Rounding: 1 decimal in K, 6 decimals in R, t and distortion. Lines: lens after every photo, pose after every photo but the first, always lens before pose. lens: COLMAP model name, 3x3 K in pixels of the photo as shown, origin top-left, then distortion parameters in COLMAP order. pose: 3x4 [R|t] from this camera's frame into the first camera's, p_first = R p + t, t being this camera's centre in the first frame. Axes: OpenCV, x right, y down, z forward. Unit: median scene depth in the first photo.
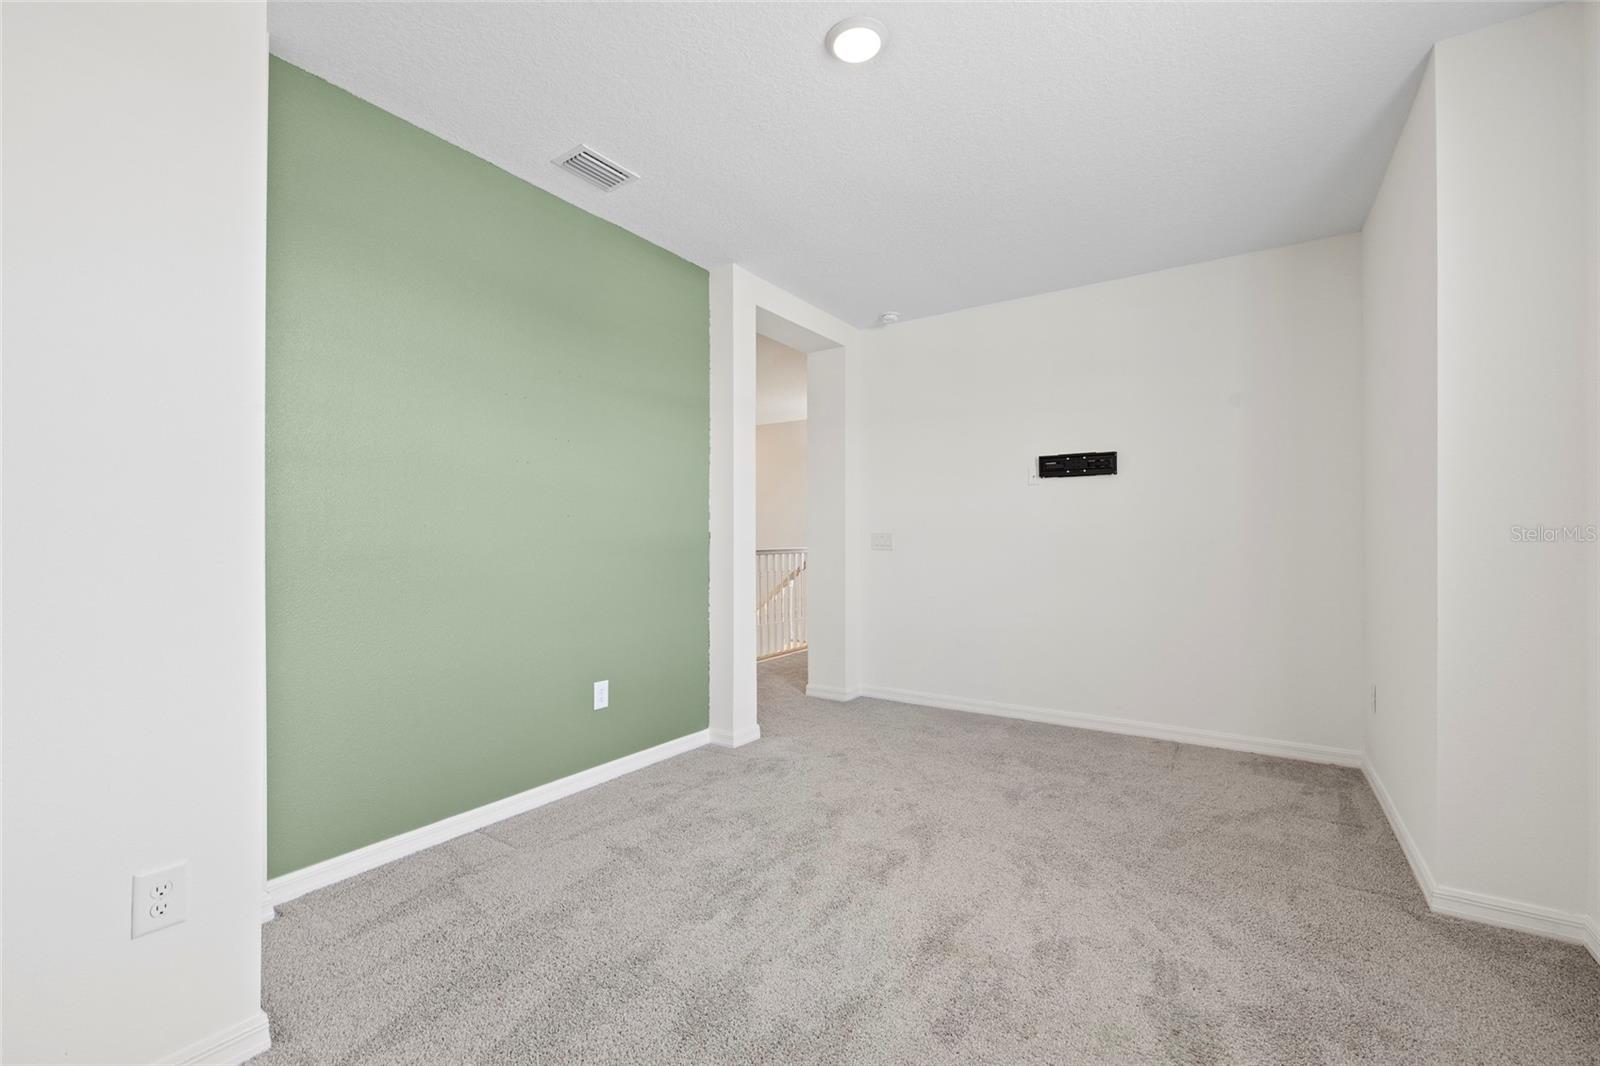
lens RADIAL K [[673.4, 0, 798.9], [0, 673.4, 540.3], [0, 0, 1]] dist [-0.000121, -0.000186]
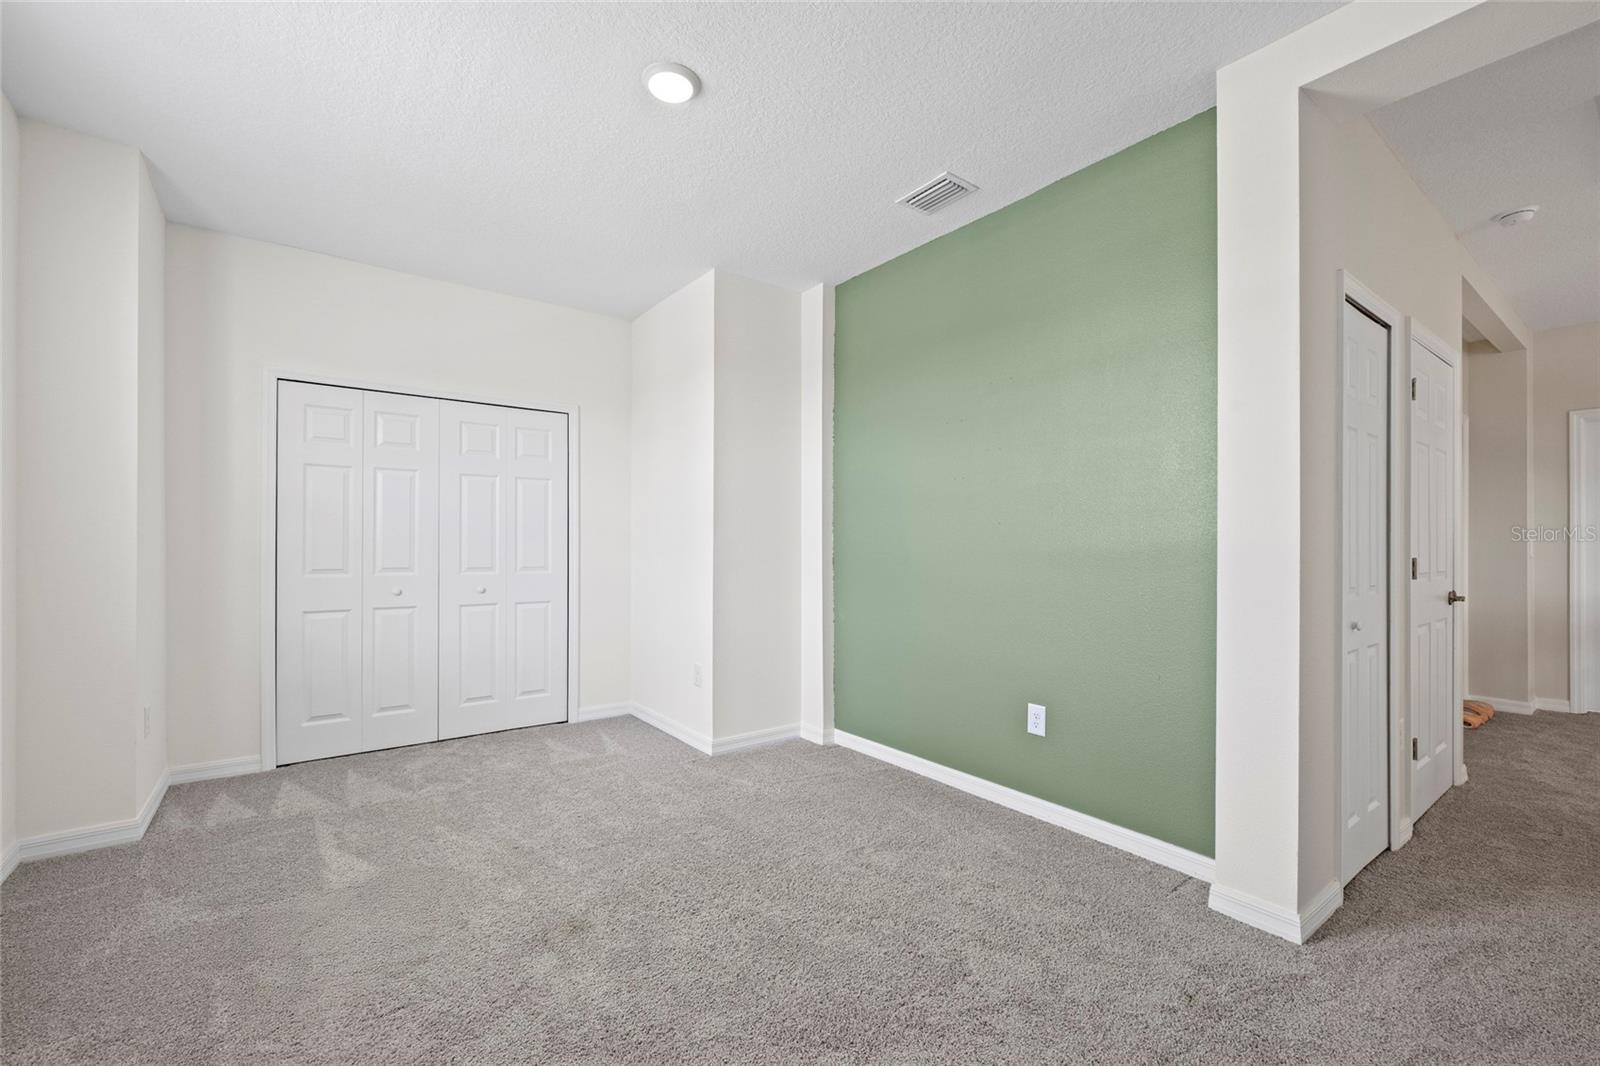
lens RADIAL K [[673.4, 0, 798.9], [0, 673.4, 540.3], [0, 0, 1]] dist [-0.000121, -0.000186]
pose [[-0.338862, -0.010760, -0.940775, 0.664363], [-0.006038, 0.999939, -0.009261, 0.000720], [0.940817, 0.002542, -0.338906, 1.010739]]
